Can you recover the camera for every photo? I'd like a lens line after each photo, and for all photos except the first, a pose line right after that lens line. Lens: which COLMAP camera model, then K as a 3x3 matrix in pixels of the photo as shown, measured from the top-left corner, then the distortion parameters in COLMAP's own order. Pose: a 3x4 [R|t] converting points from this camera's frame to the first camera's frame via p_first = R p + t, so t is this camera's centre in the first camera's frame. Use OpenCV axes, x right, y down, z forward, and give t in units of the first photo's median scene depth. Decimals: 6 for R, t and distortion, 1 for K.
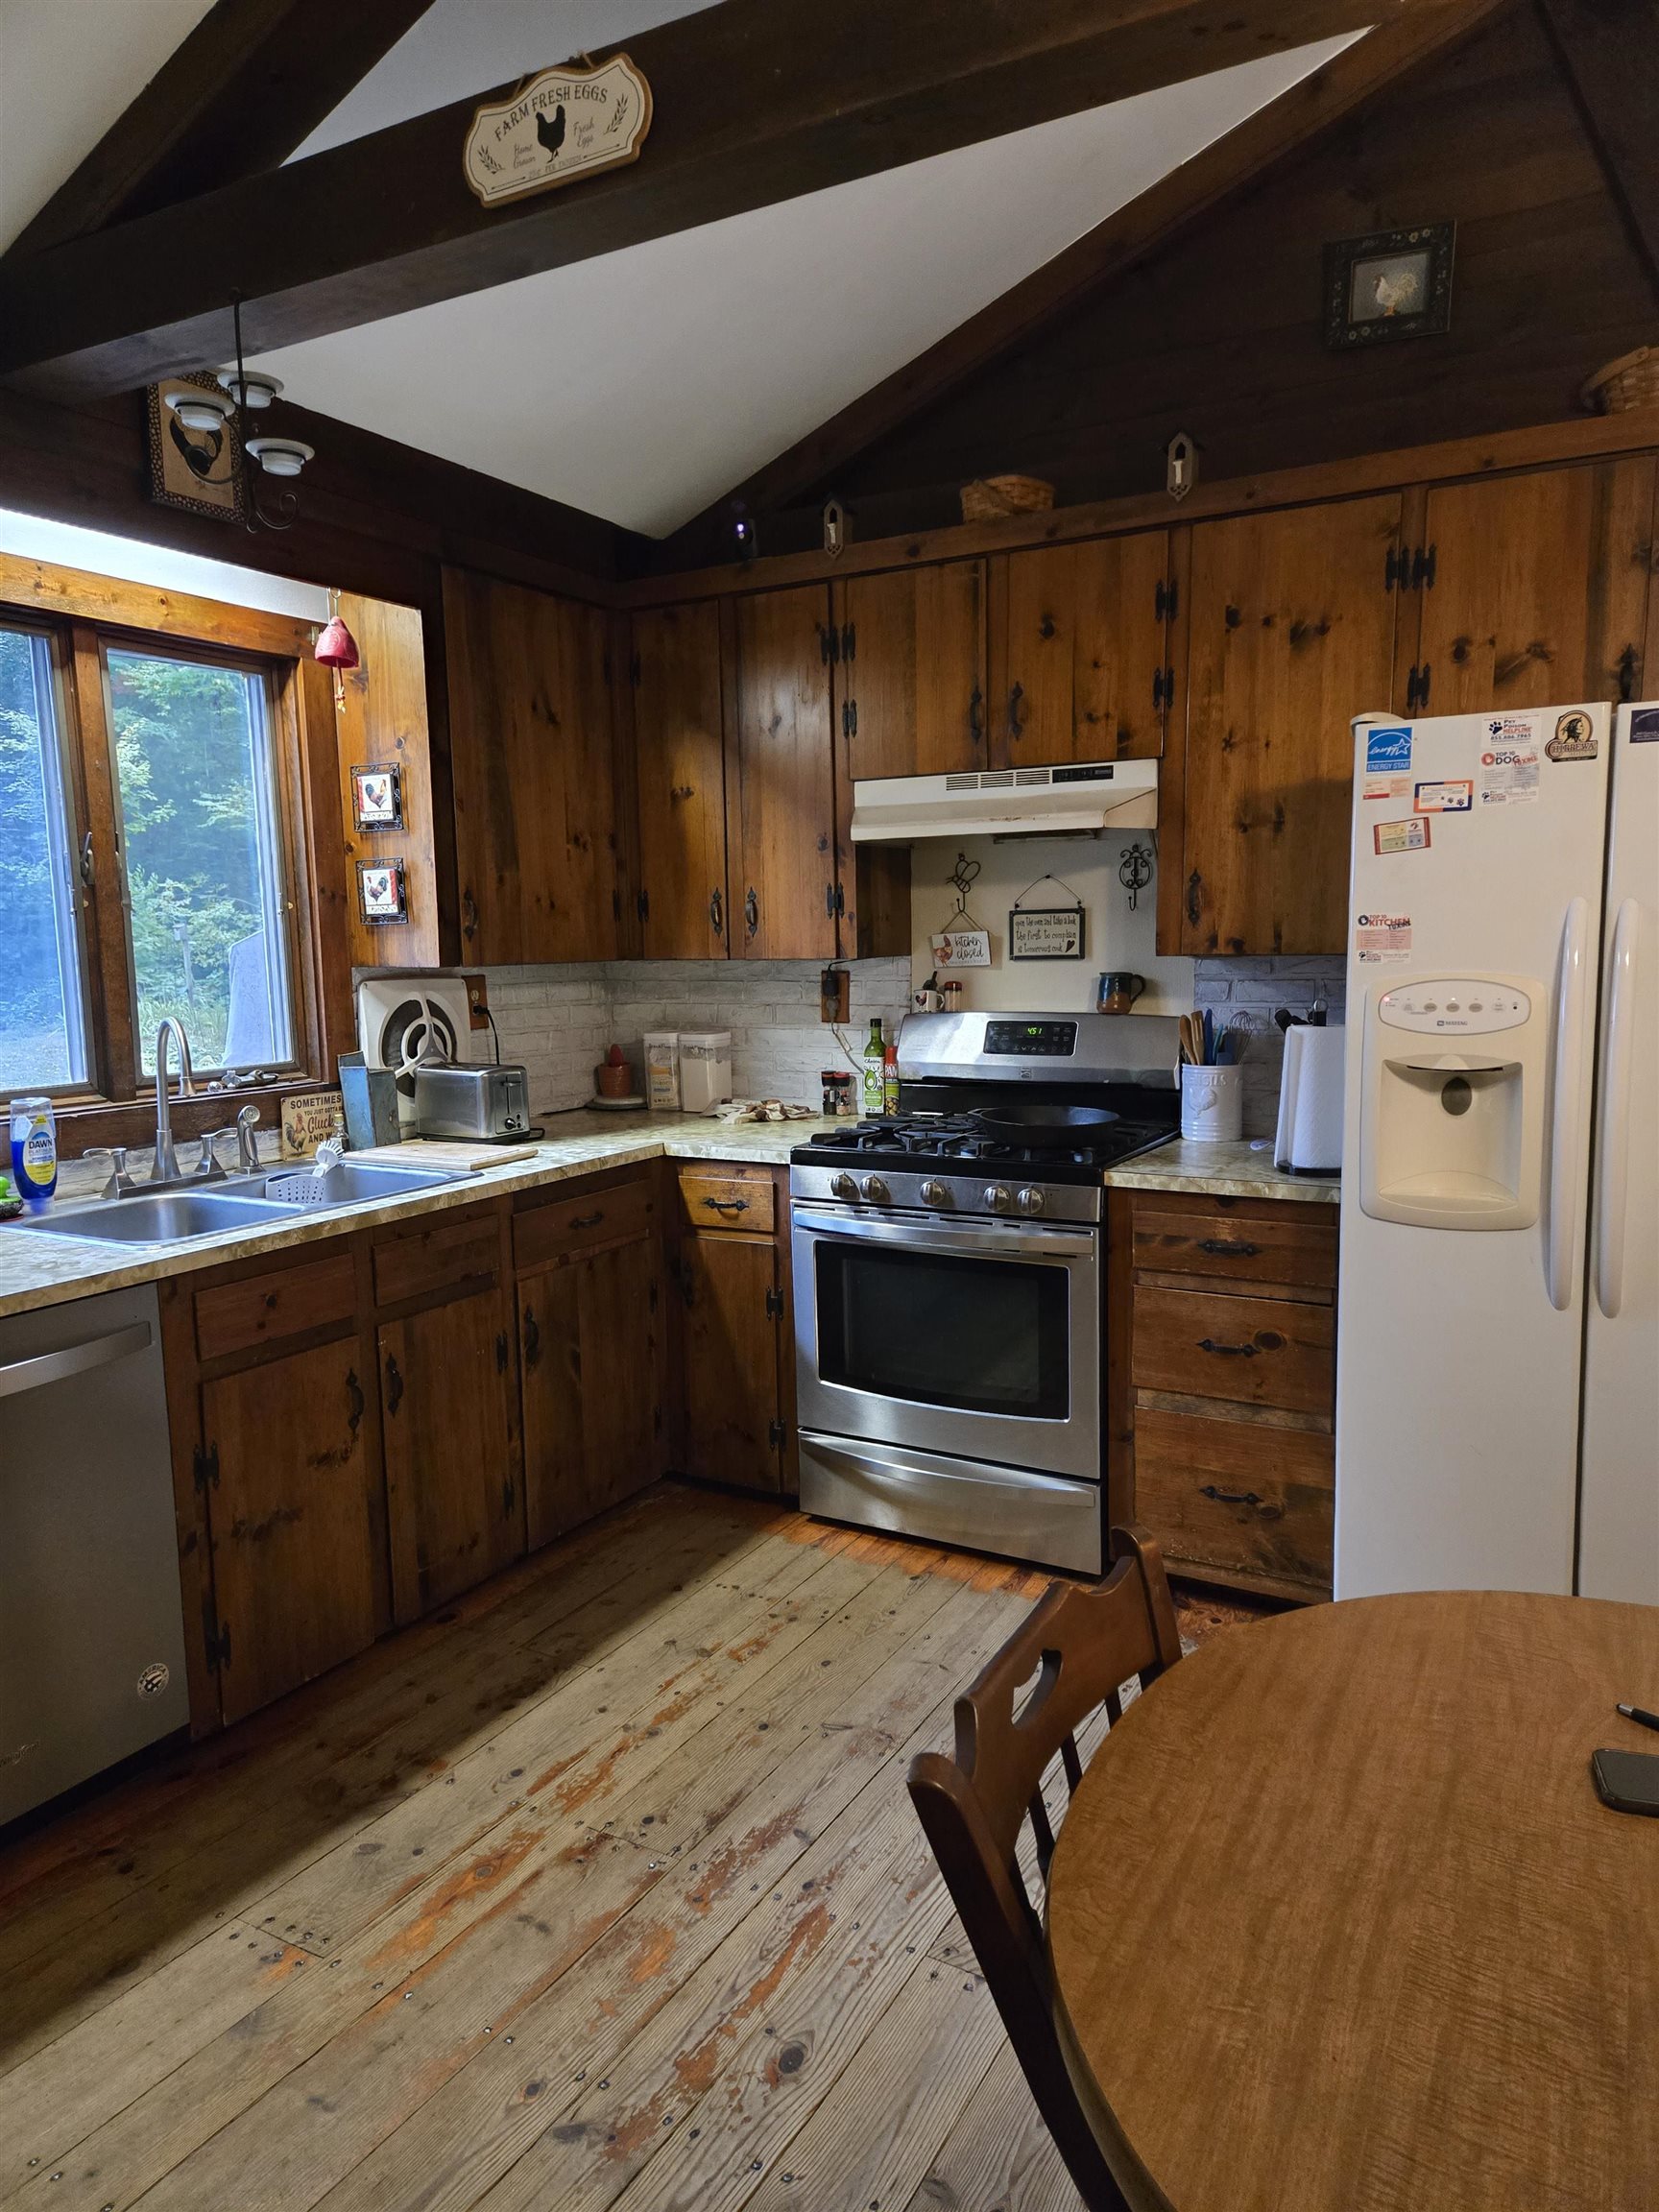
lens RADIAL K [[1481.1, 0, 807.0], [0, 1481.1, 1110.2], [0, 0, 1]] dist [0.088349, -0.056823]
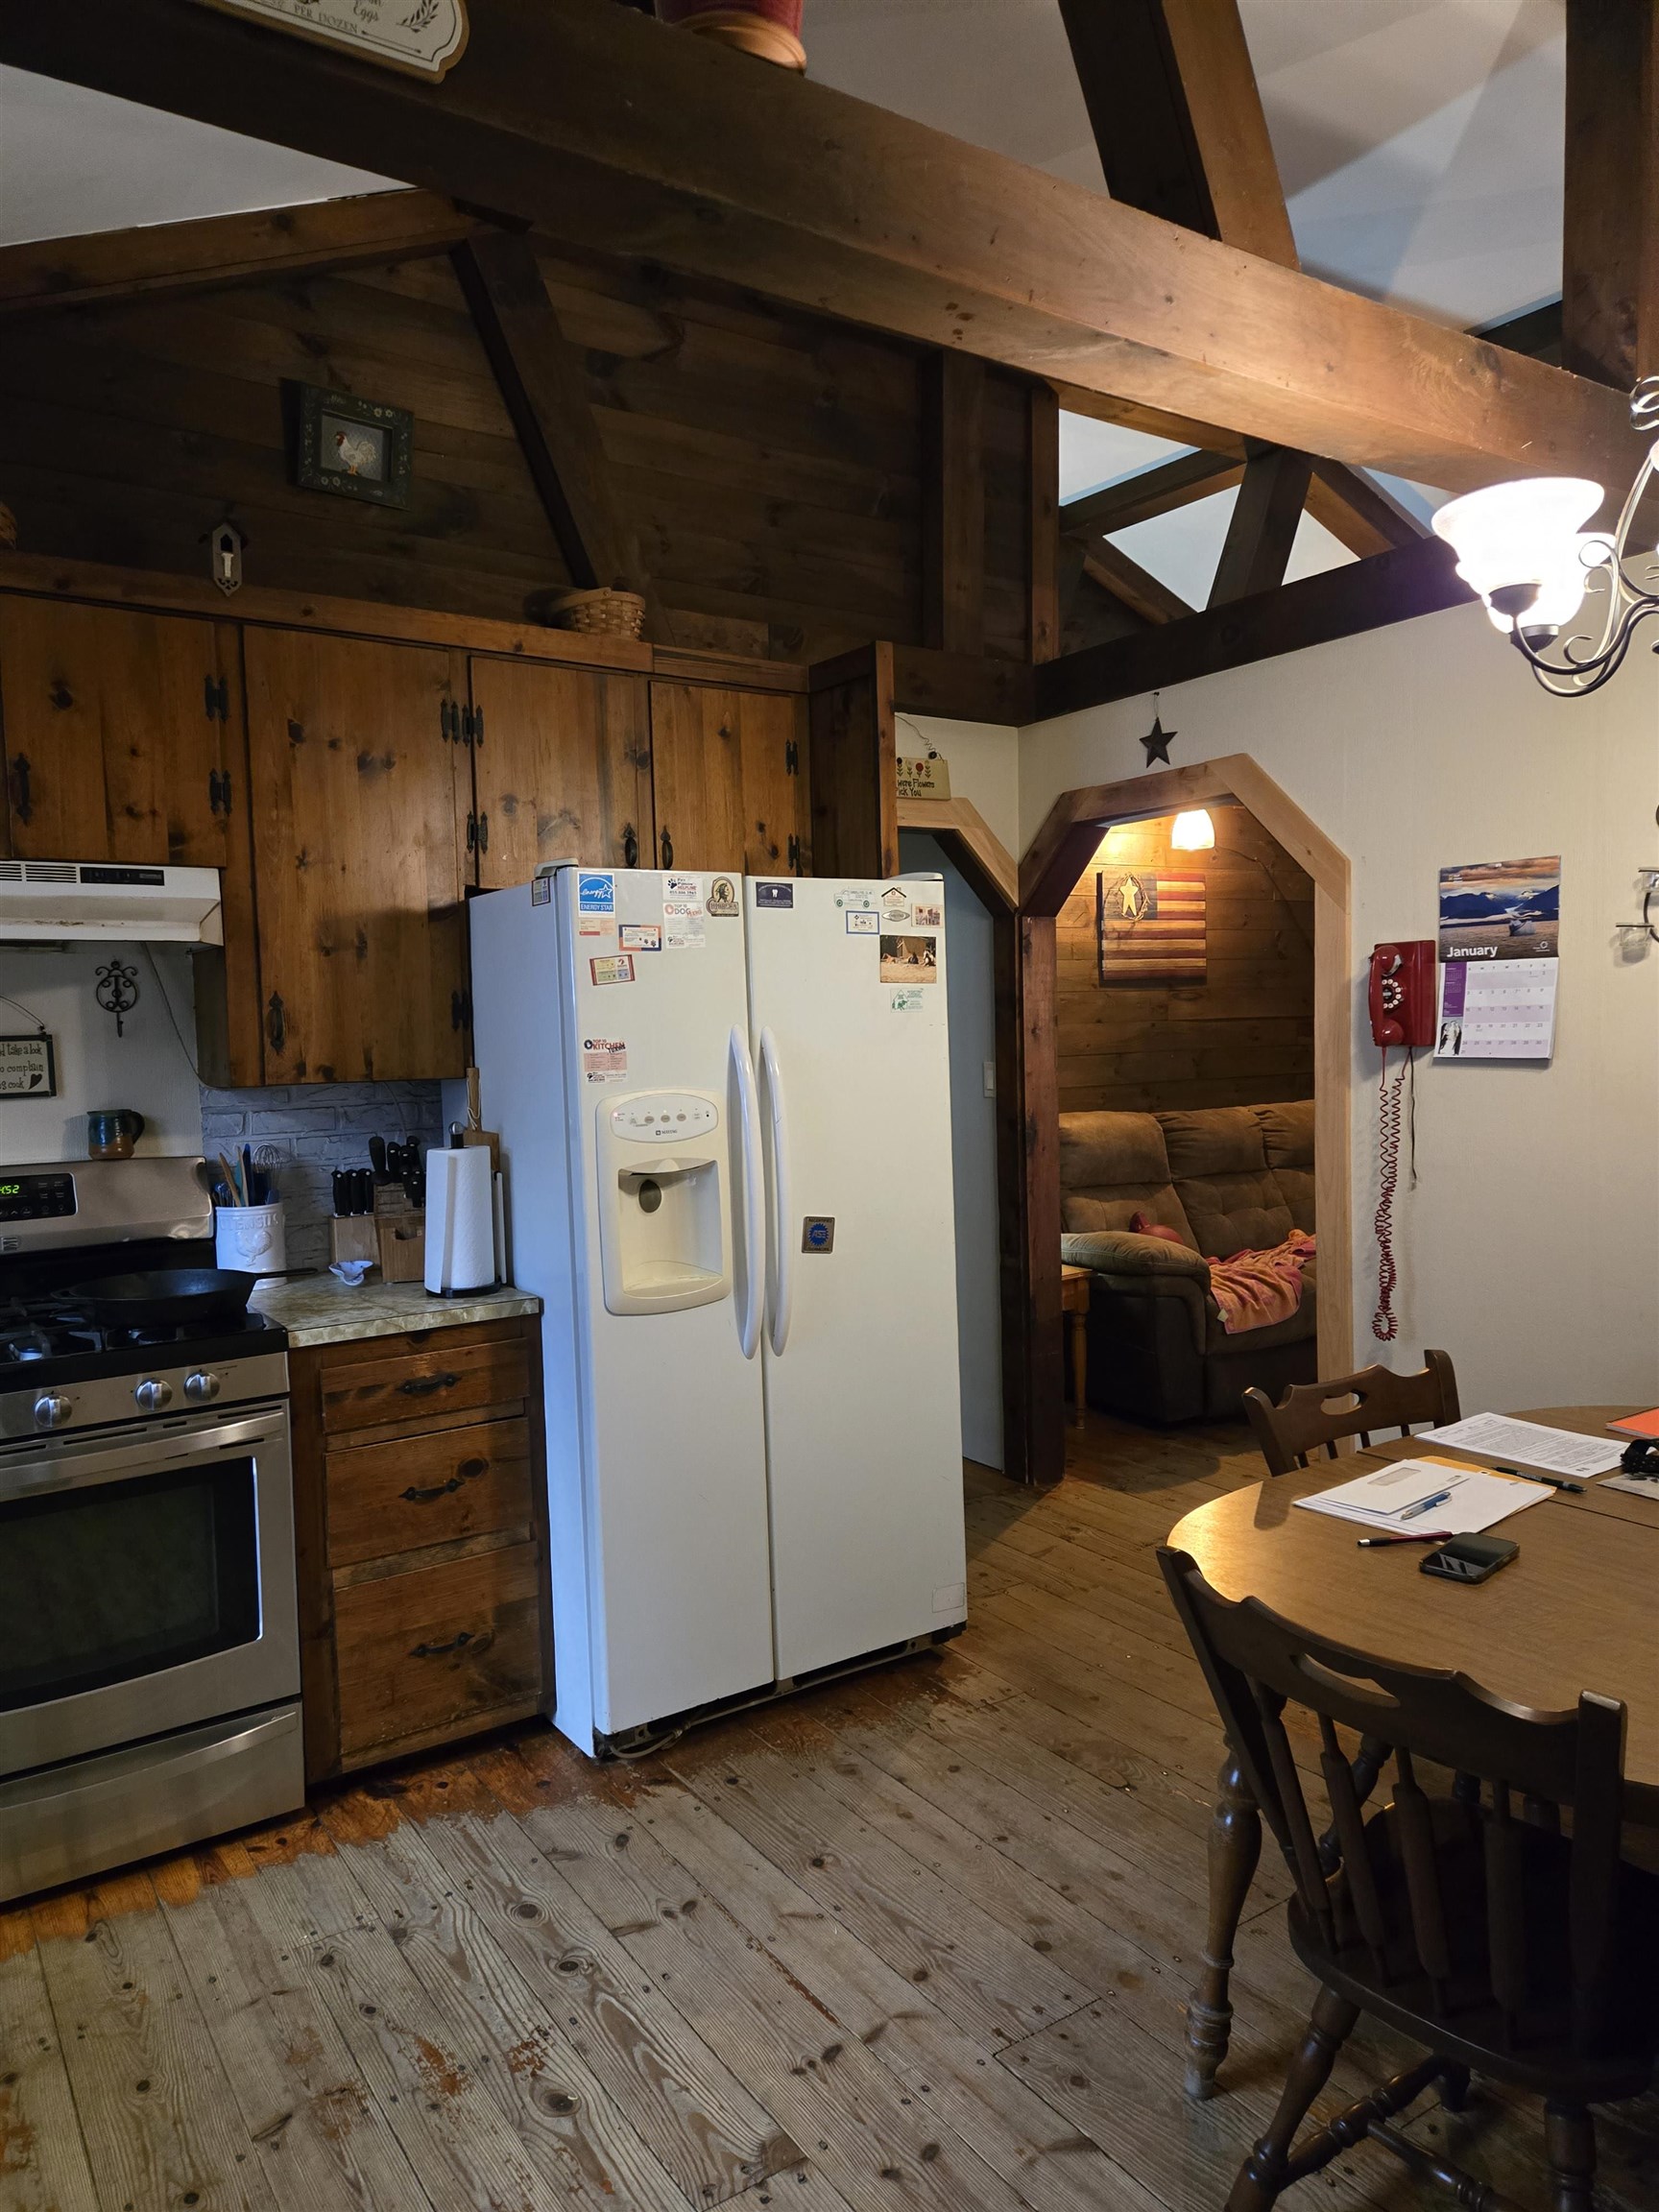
lens RADIAL K [[1481.1, 0, 807.0], [0, 1481.1, 1110.2], [0, 0, 1]] dist [0.088349, -0.056823]
pose [[0.452854, -0.050311, 0.890164, -0.432767], [0.126940, 0.991874, -0.008519, -0.041380], [-0.882502, 0.116855, 0.455561, 0.310303]]
